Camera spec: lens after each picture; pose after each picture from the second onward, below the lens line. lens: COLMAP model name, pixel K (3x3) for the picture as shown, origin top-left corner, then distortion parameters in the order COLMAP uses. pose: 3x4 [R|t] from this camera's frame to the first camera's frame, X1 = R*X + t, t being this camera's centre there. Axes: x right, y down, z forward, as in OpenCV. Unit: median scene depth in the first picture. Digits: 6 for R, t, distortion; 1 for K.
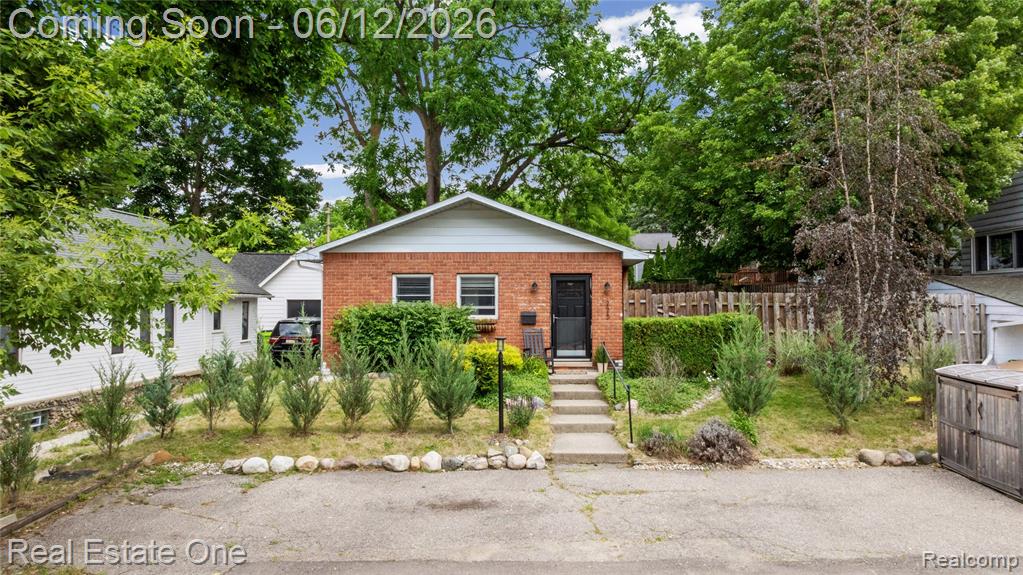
lens RADIAL K [[728.9, 0, 491.5], [0, 728.9, 286.5], [0, 0, 1]] dist [-0.011698, -0.004038]
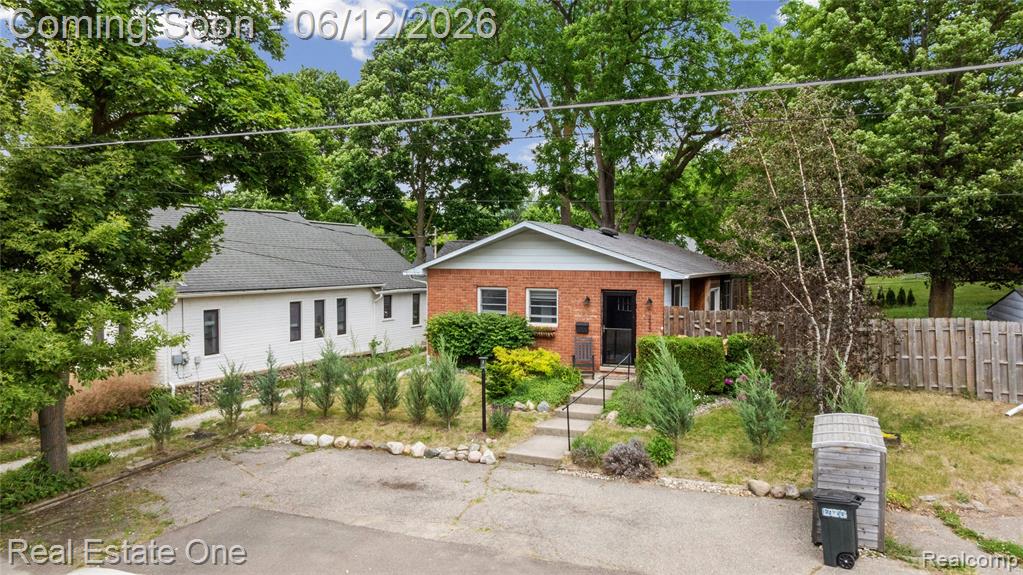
lens RADIAL K [[728.9, 0, 491.5], [0, 728.9, 286.5], [0, 0, 1]] dist [-0.011698, -0.004038]
pose [[0.920514, 0.016391, -0.390365, 0.391915], [0.007813, 0.998148, 0.060335, -0.098606], [0.390631, -0.058589, 0.918681, -0.118337]]
